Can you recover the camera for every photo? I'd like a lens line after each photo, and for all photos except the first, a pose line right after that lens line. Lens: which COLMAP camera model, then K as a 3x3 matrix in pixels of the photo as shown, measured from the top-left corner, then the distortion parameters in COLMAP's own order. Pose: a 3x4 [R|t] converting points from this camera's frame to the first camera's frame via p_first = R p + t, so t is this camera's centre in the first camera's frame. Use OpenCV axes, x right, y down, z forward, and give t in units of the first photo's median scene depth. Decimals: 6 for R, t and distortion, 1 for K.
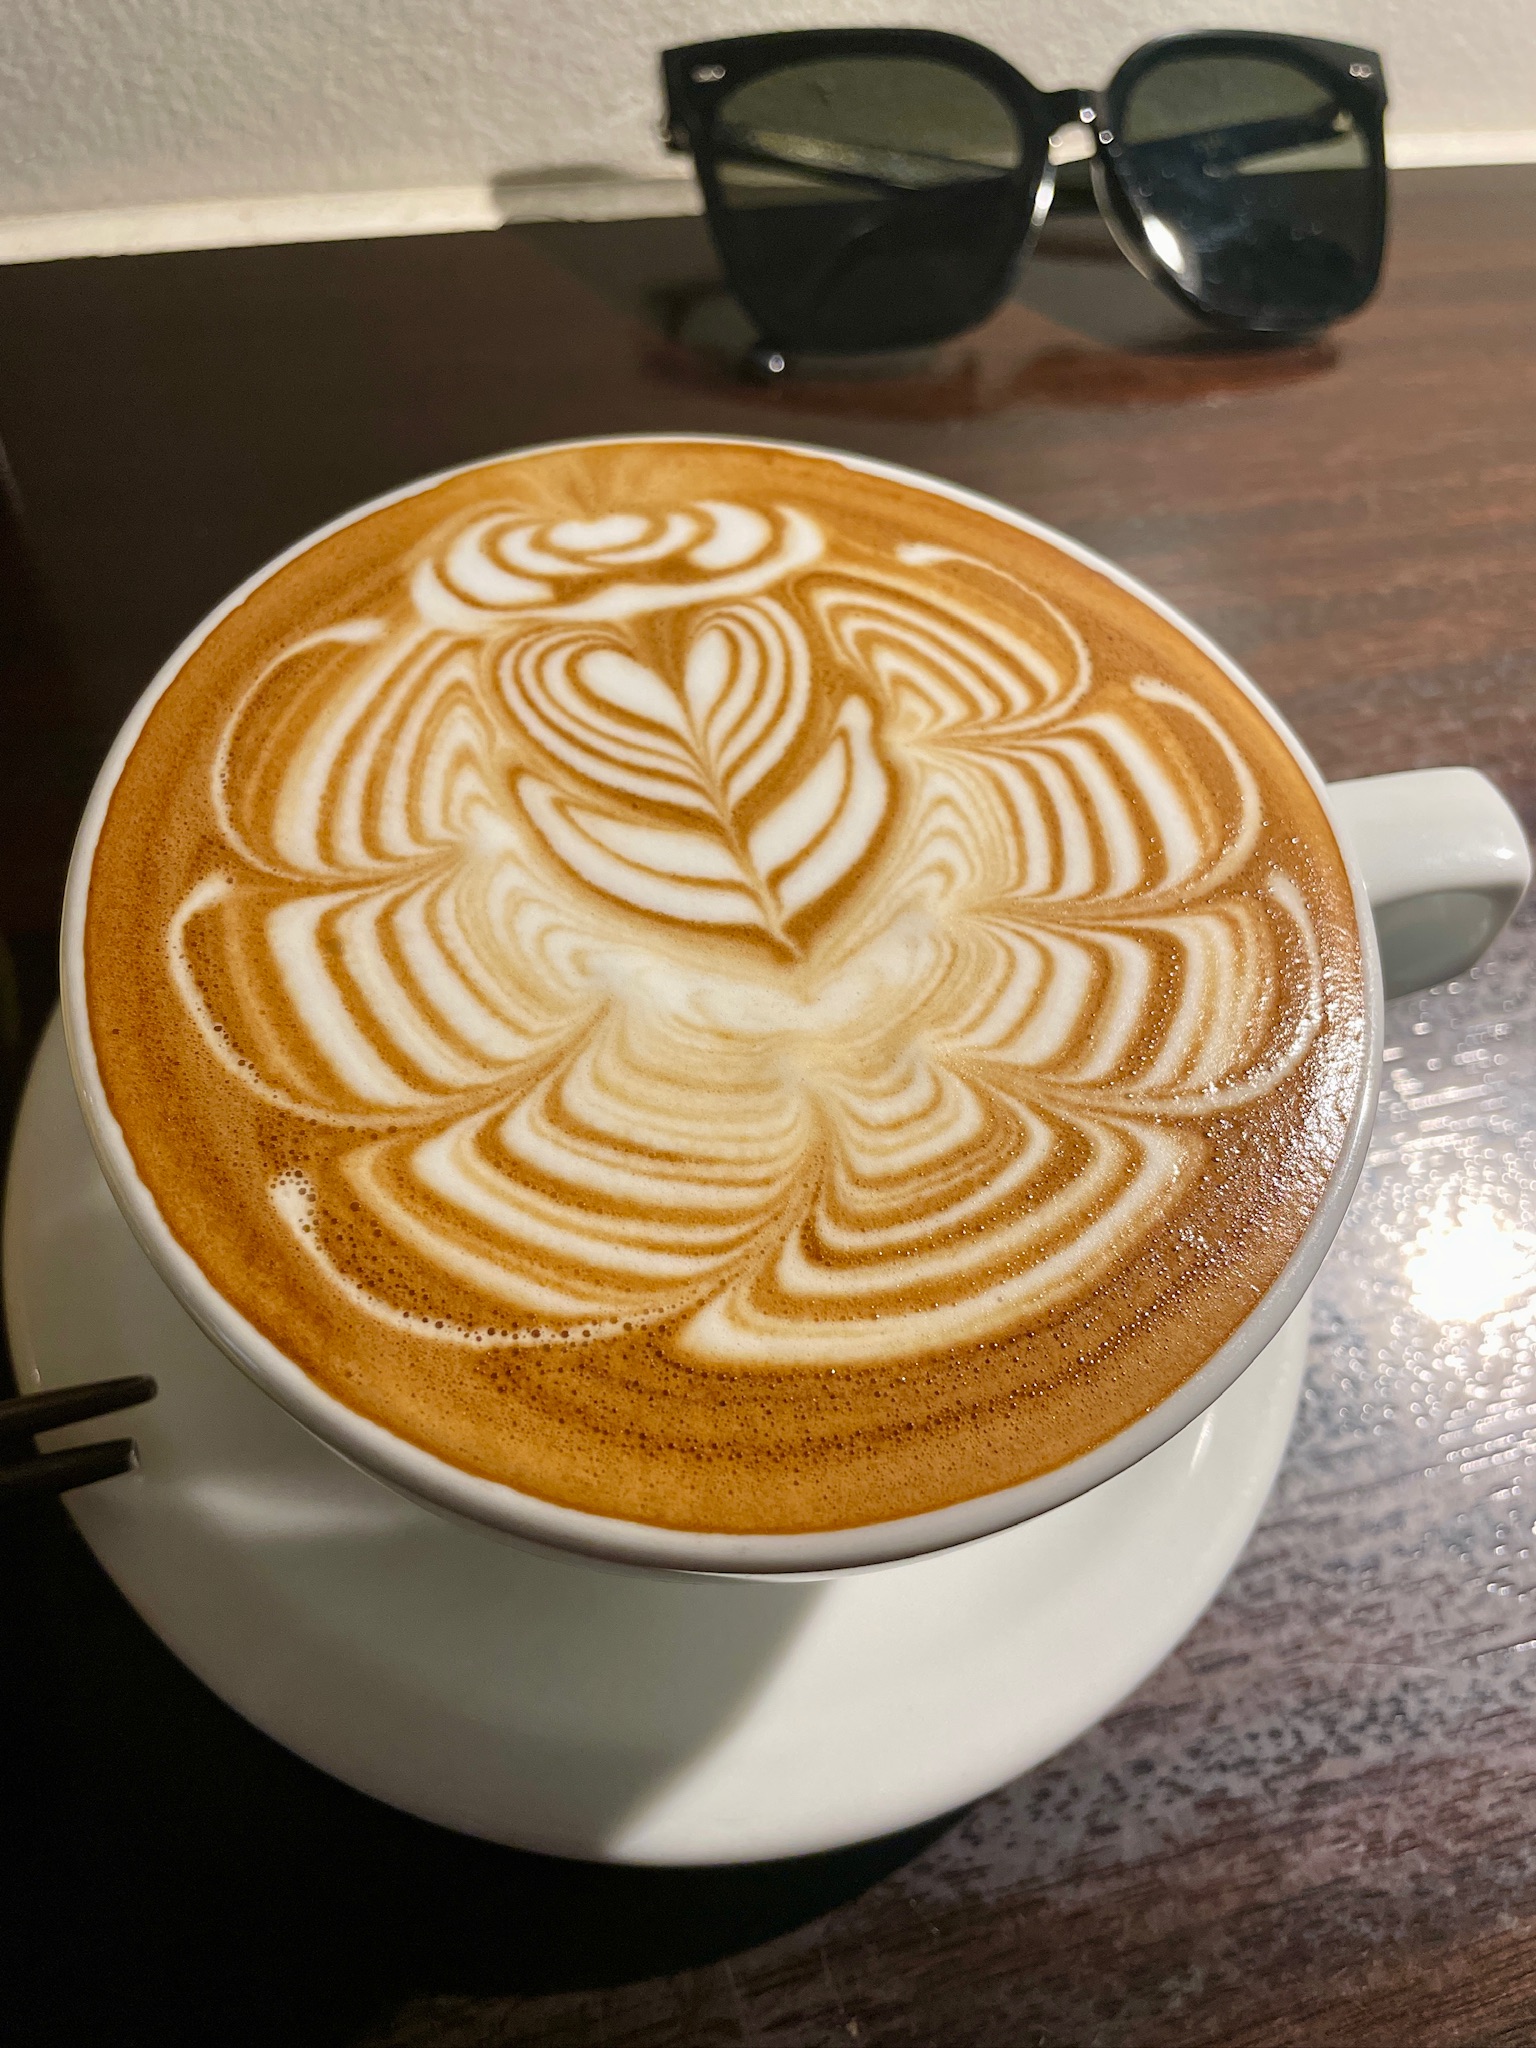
lens RADIAL K [[1582.5, 0, 762.4], [0, 1582.5, 1028.9], [0, 0, 1]] dist [0.090221, -0.146690]
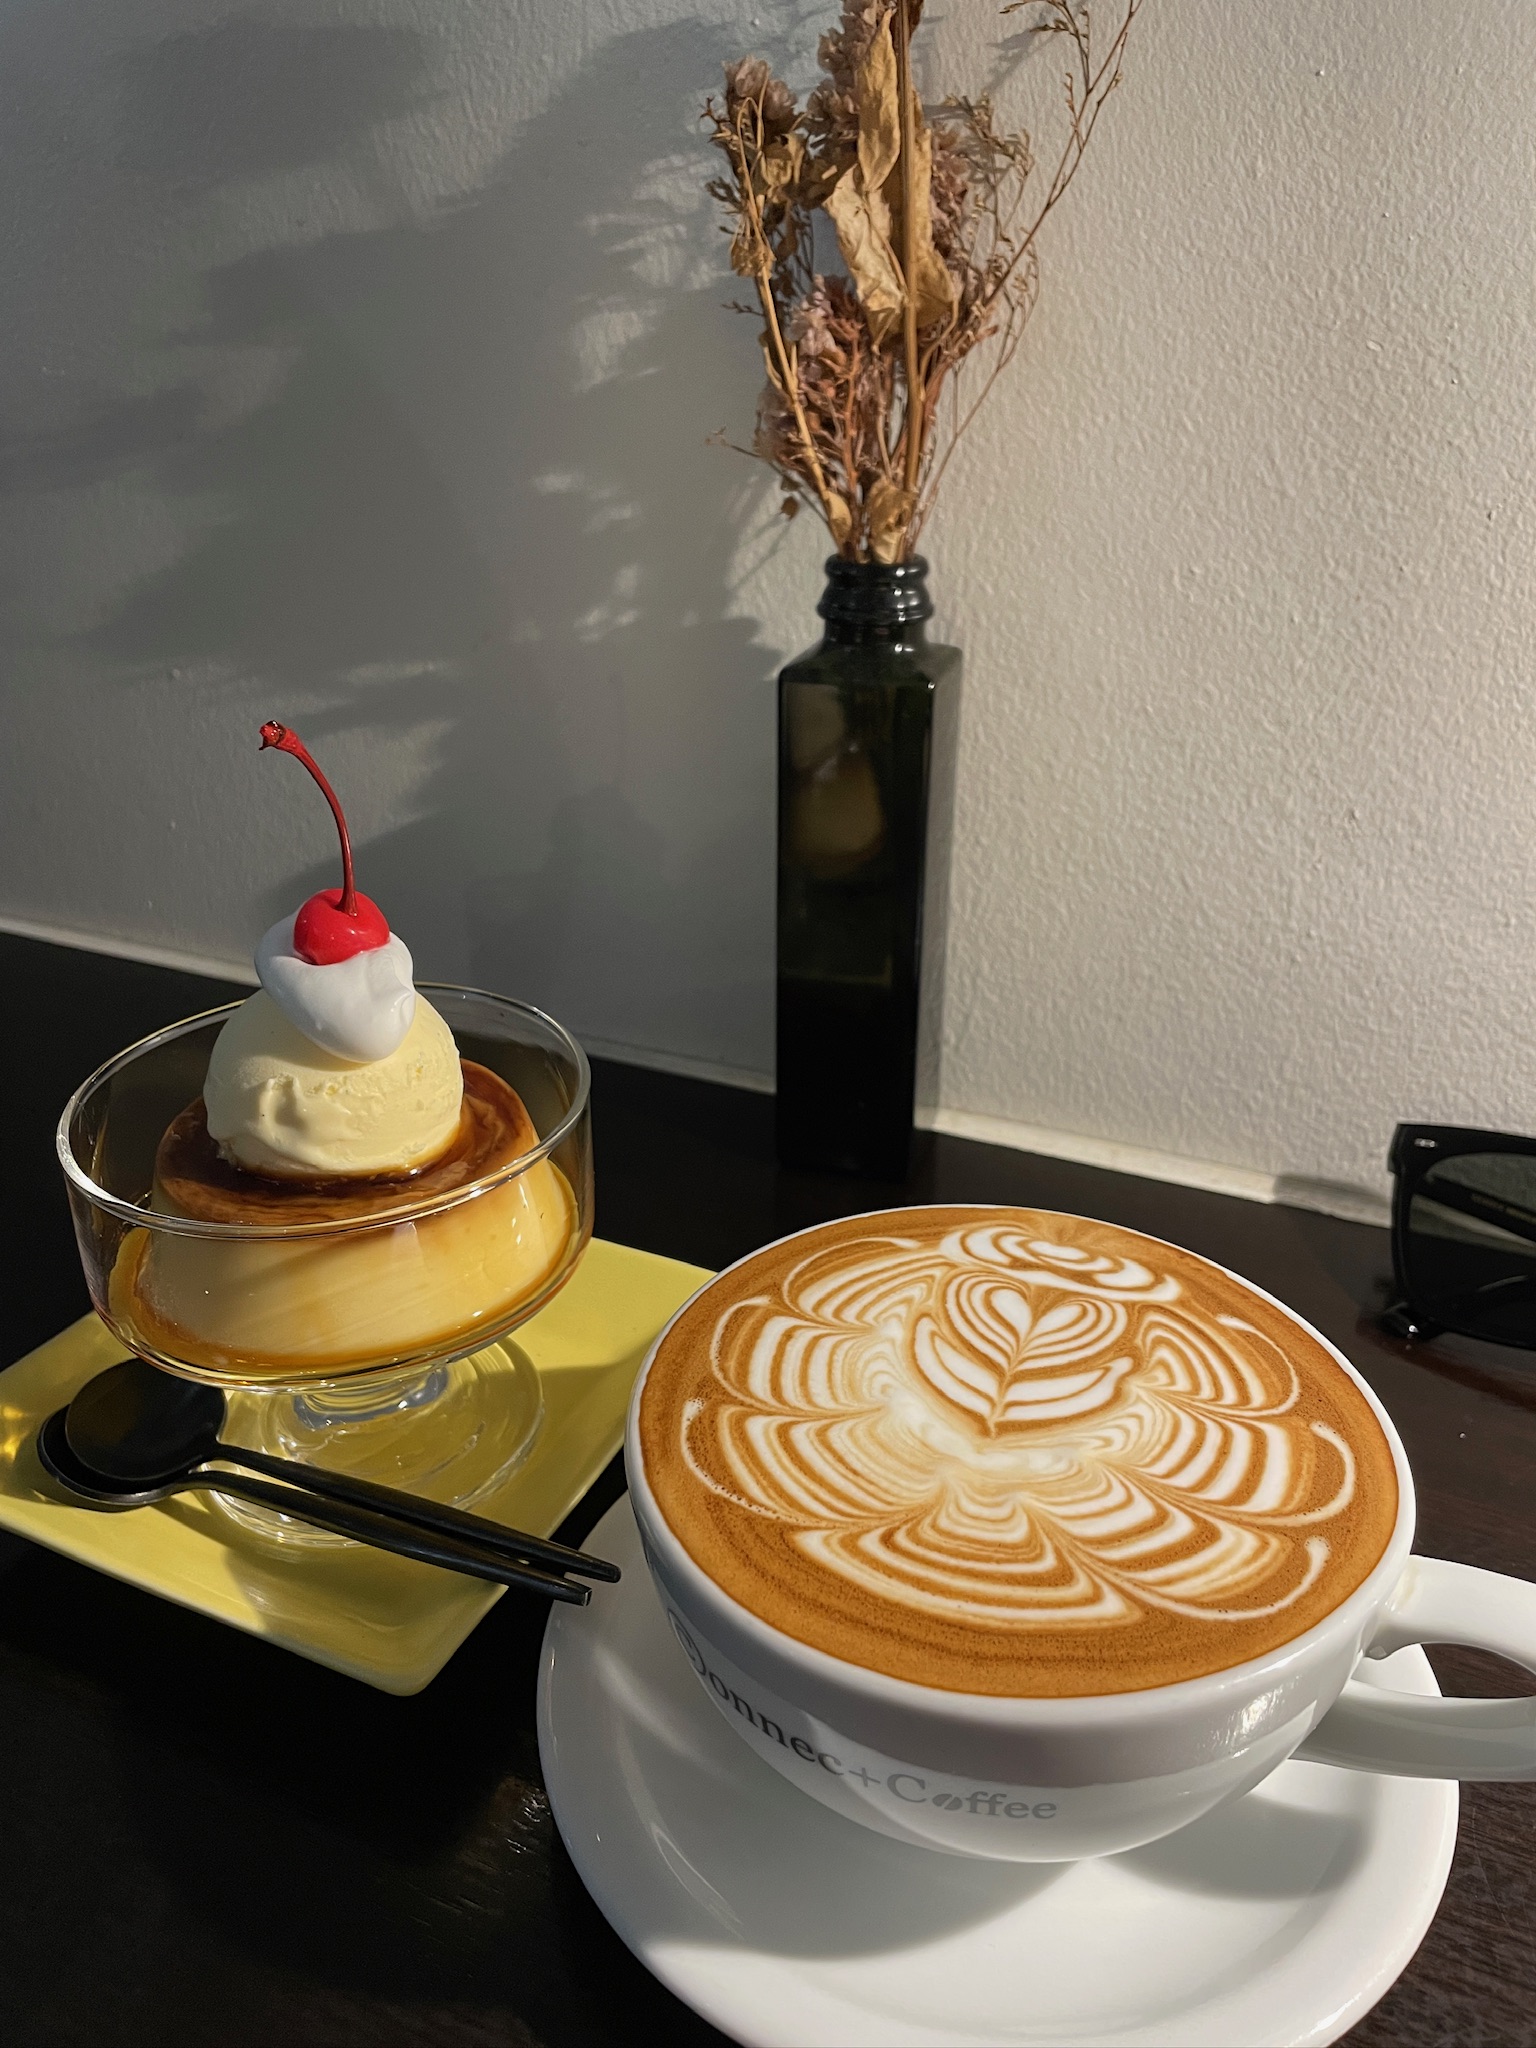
lens RADIAL K [[1582.5, 0, 762.4], [0, 1582.5, 1028.9], [0, 0, 1]] dist [0.090221, -0.146690]
pose [[0.736353, 0.171770, -0.654431, 0.897595], [-0.528063, 0.750614, -0.397151, 0.443147], [0.423006, 0.638024, 0.643422, -0.512803]]
